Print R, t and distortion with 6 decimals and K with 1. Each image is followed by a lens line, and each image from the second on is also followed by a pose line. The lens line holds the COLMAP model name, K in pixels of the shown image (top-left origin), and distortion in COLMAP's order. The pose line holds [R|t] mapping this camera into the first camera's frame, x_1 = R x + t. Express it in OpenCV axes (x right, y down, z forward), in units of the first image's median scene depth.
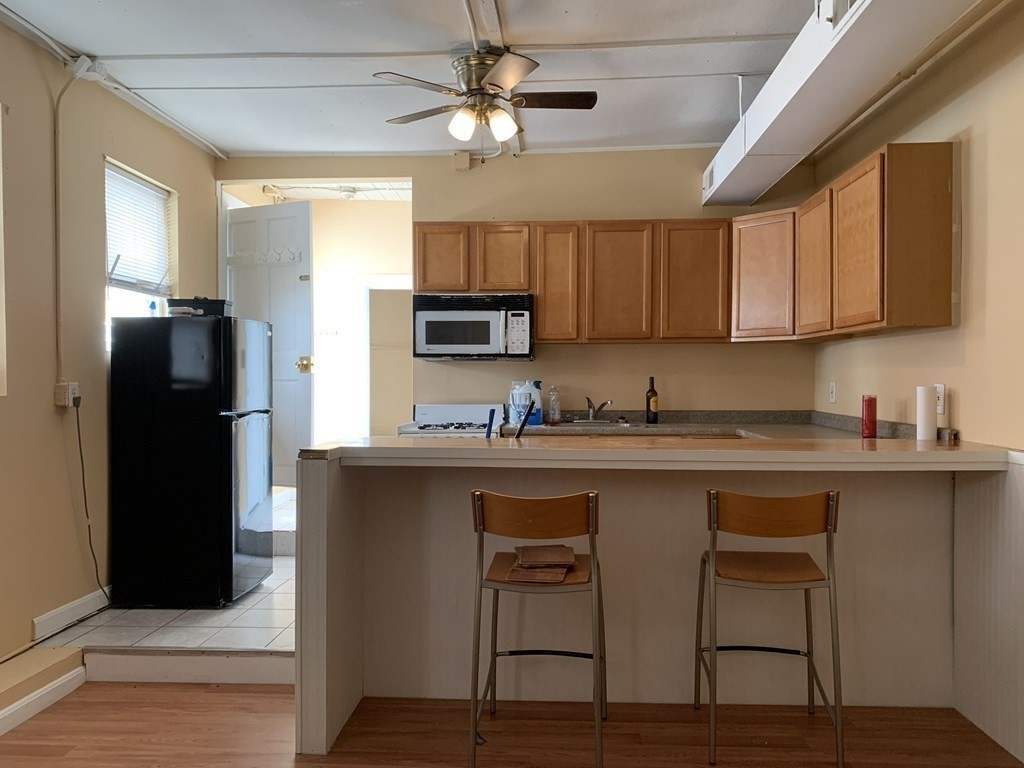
lens RADIAL K [[781.0, 0, 511.4], [0, 781.0, 385.3], [0, 0, 1]] dist [0.032920, -0.035891]
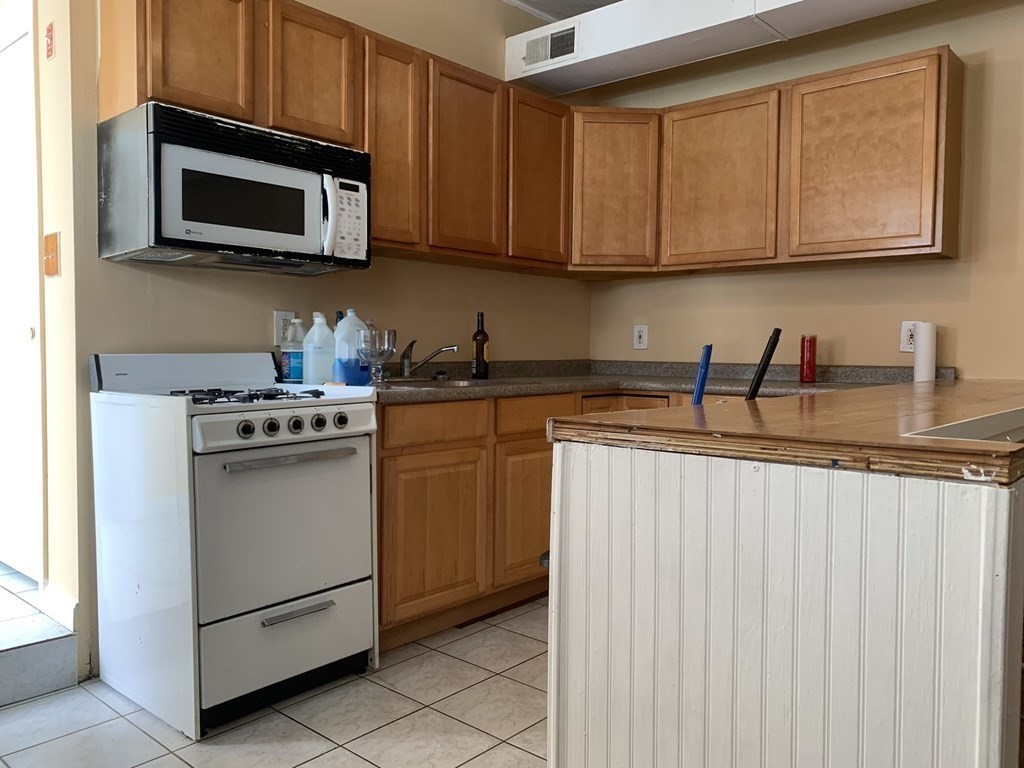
lens RADIAL K [[781.0, 0, 513.5], [0, 781.0, 382.1], [0, 0, 1]] dist [0.032920, -0.035891]
pose [[0.618571, -0.028866, 0.785198, -0.355314], [0.000239, 0.999332, 0.036549, 0.026243], [-0.785729, -0.022420, 0.618165, 0.565549]]
